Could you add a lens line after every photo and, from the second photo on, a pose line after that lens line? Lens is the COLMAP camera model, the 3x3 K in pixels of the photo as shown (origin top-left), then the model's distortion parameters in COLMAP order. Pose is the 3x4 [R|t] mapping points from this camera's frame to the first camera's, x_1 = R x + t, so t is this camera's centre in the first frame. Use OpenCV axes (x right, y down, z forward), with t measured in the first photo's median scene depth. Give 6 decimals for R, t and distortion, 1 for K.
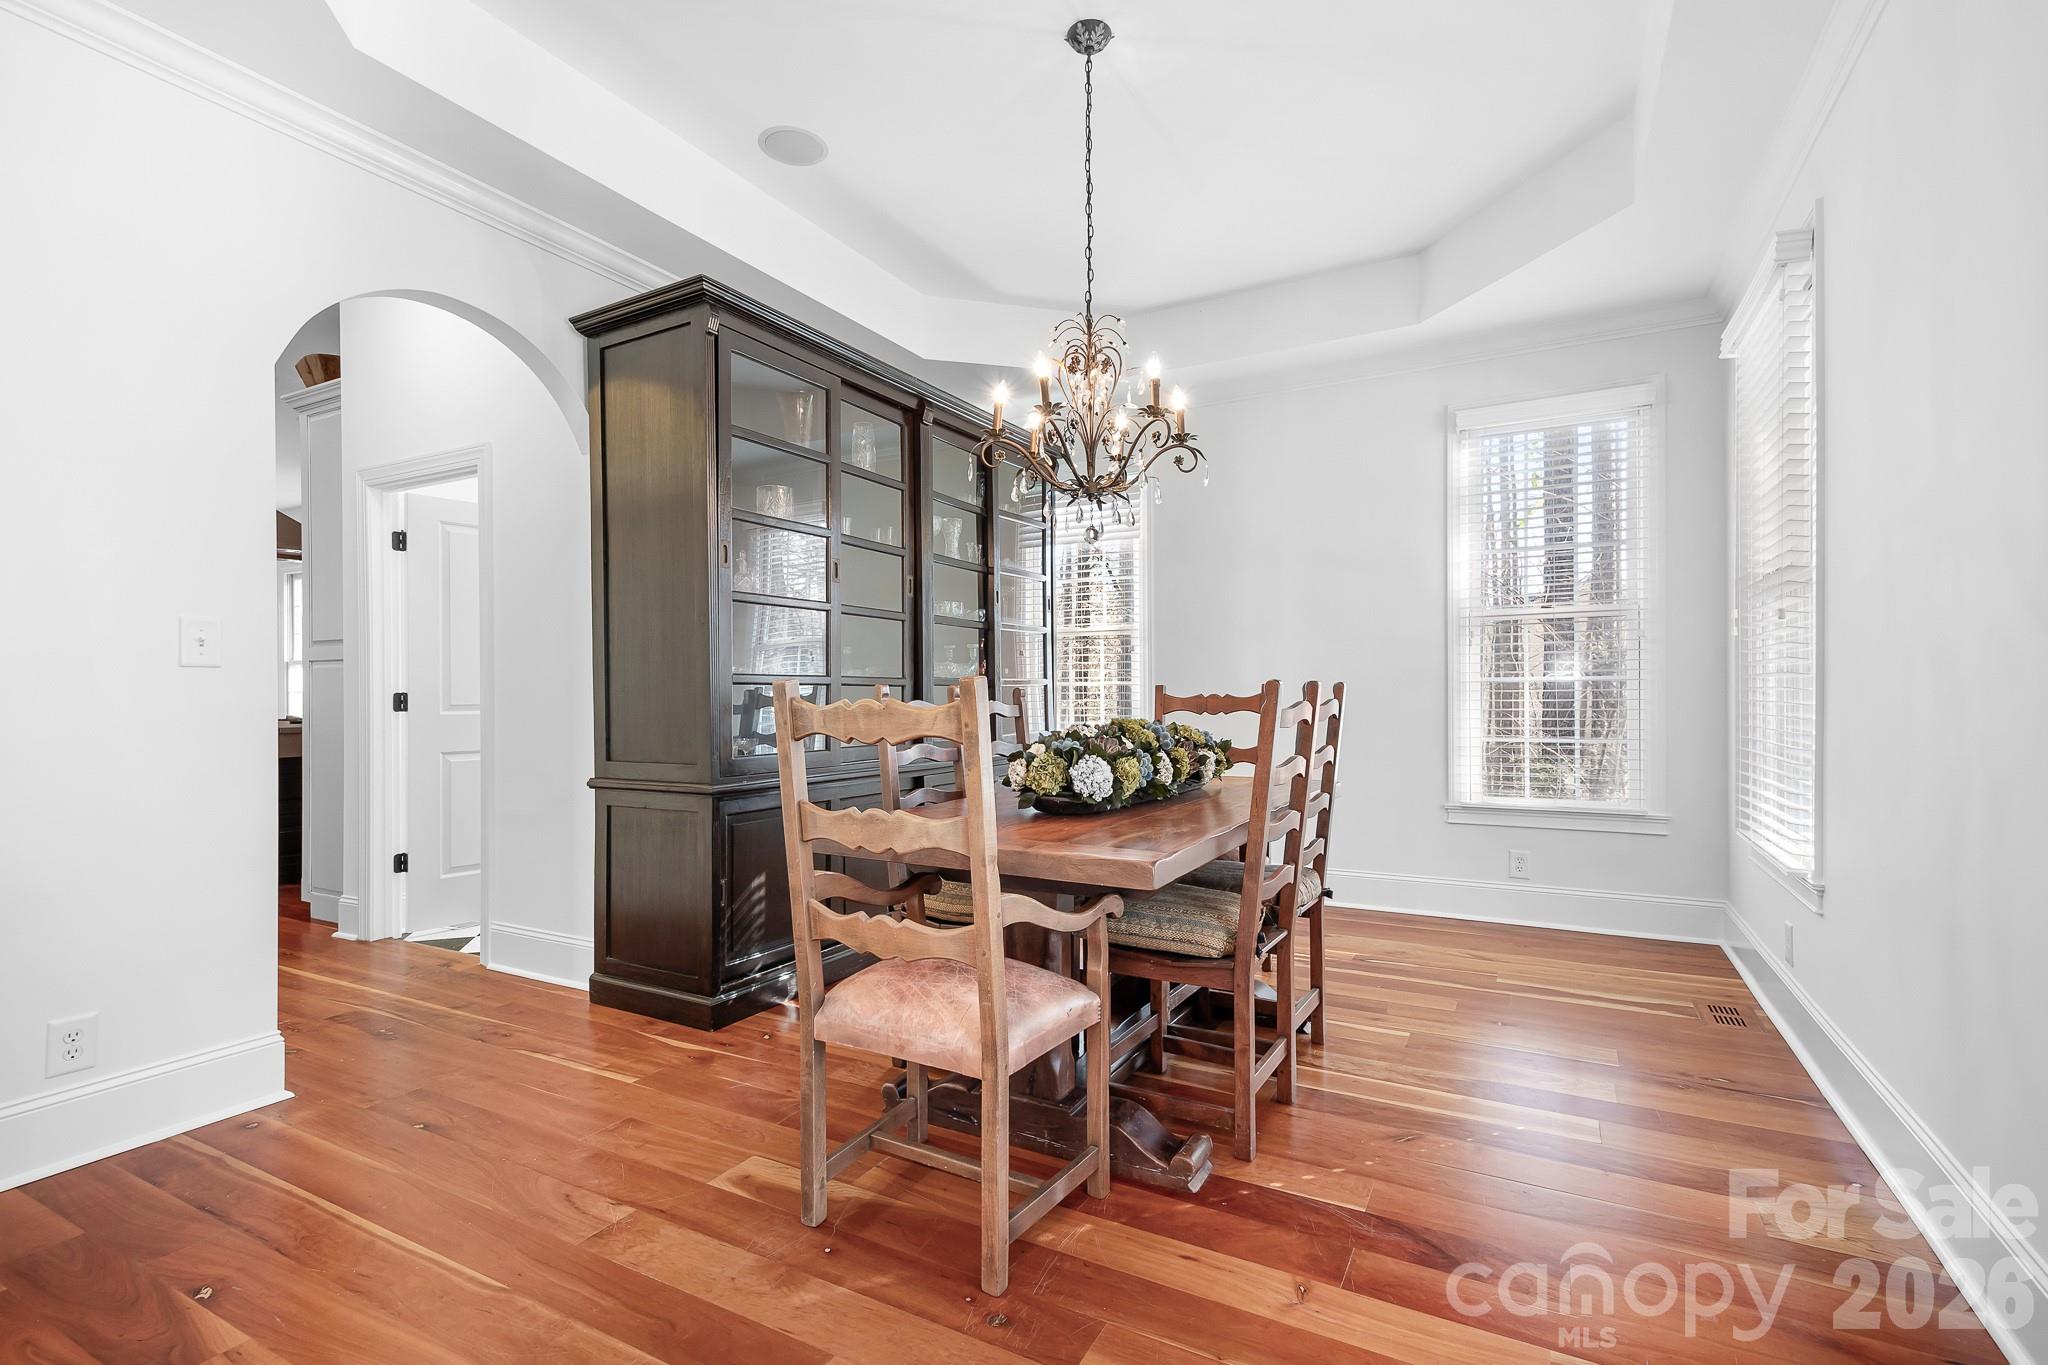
lens RADIAL K [[957.4, 0, 1018.6], [0, 957.4, 685.9], [0, 0, 1]] dist [0.015981, -0.000448]
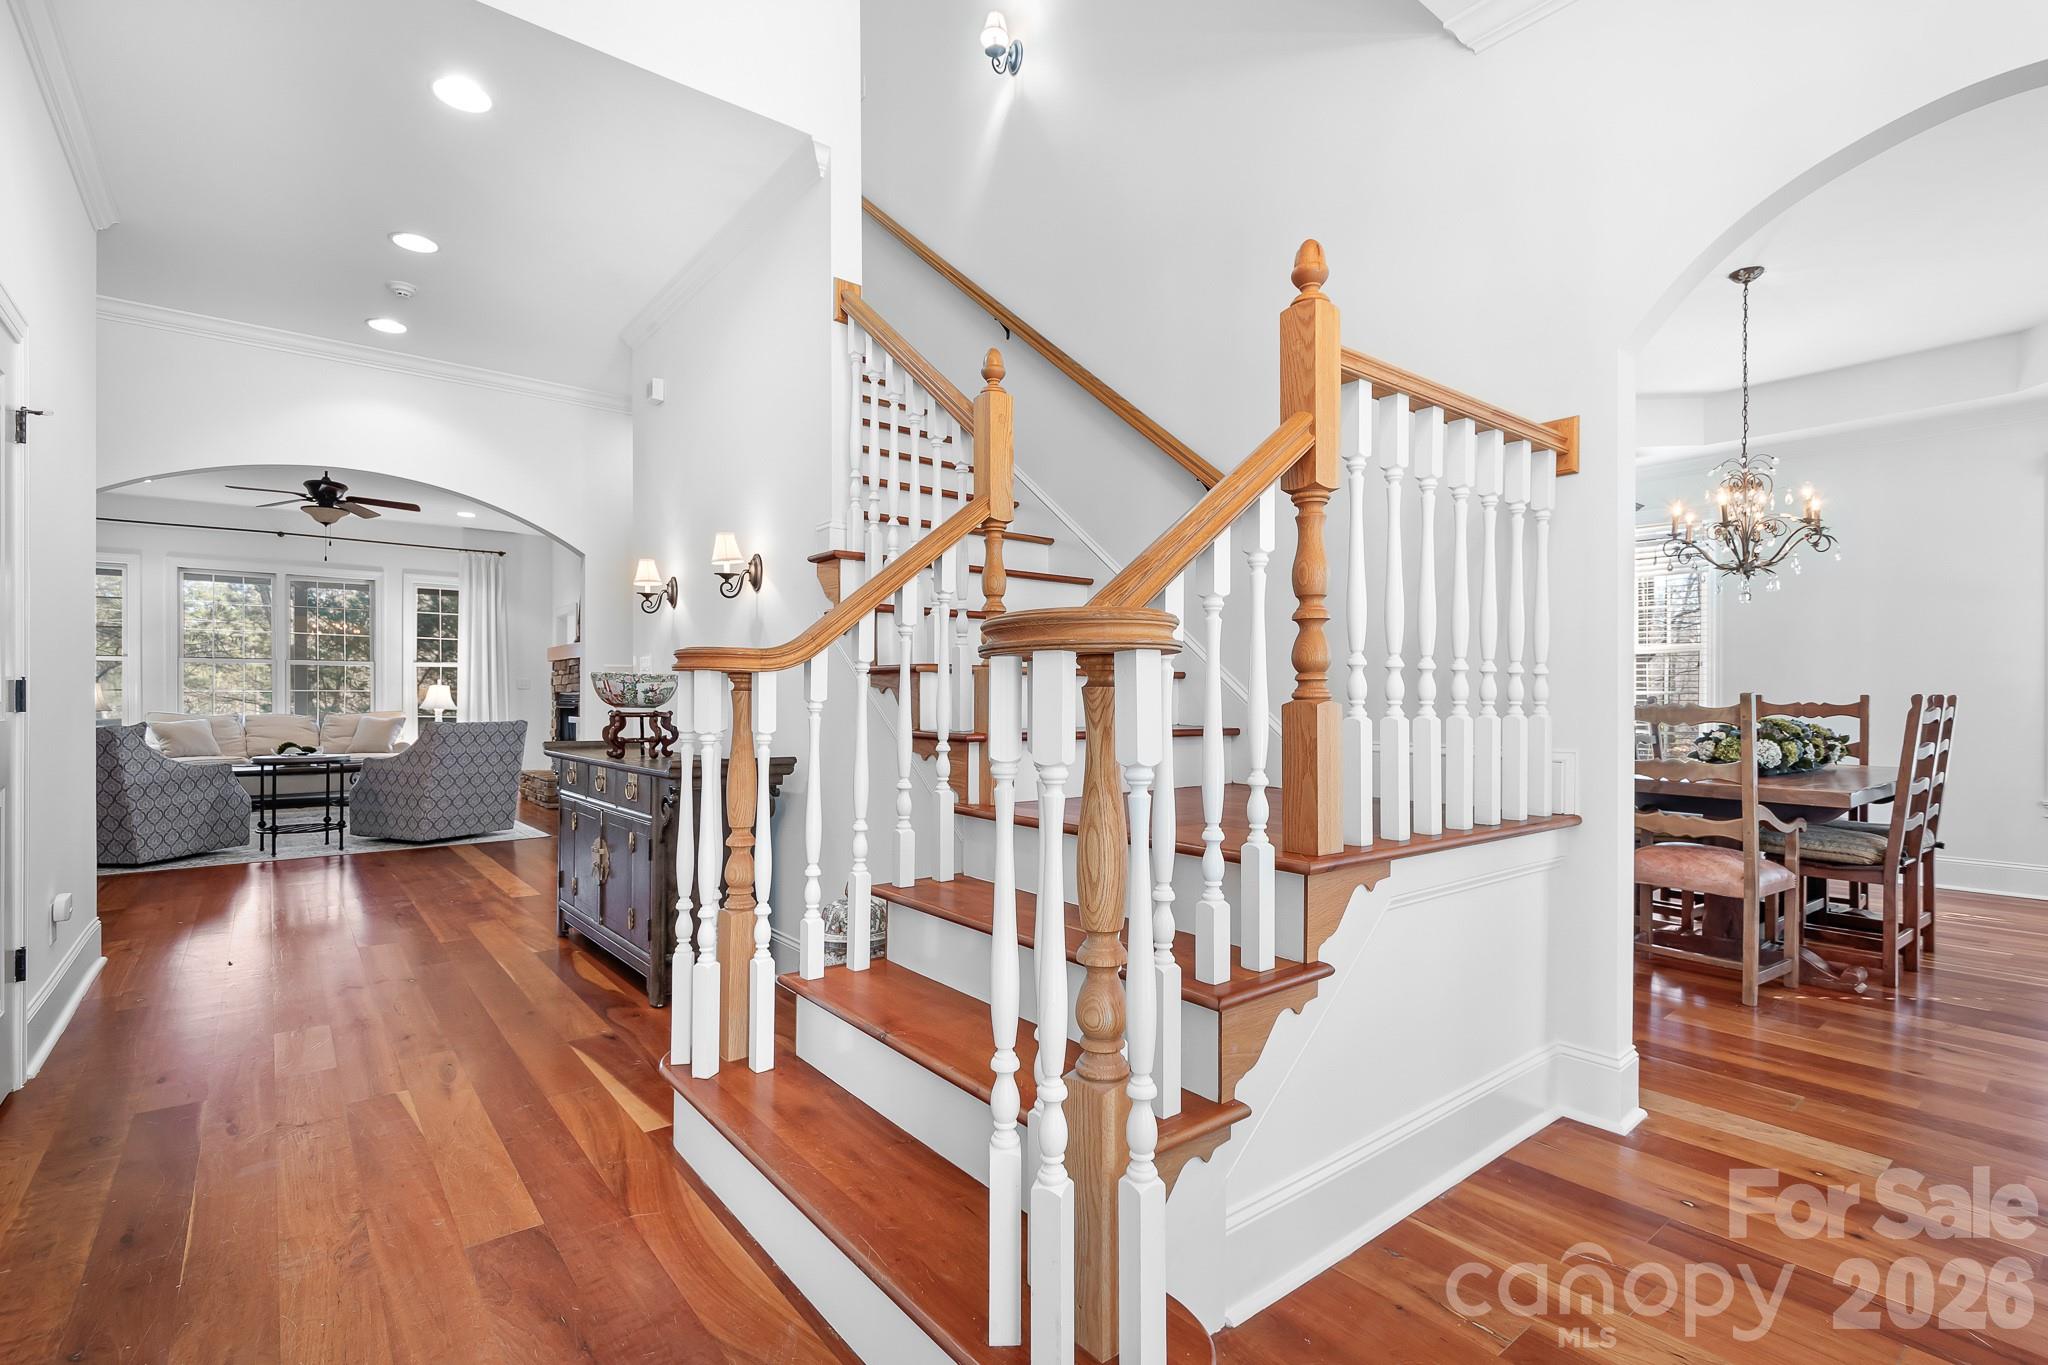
lens RADIAL K [[972.3, 0, 1024.2], [0, 972.3, 688.2], [0, 0, 1]] dist [0.004479, -0.002117]
pose [[0.928944, 0.005839, -0.370173, -0.416502], [-0.006595, 0.999978, -0.000776, -0.003661], [0.370161, 0.003162, 0.928962, -0.863689]]
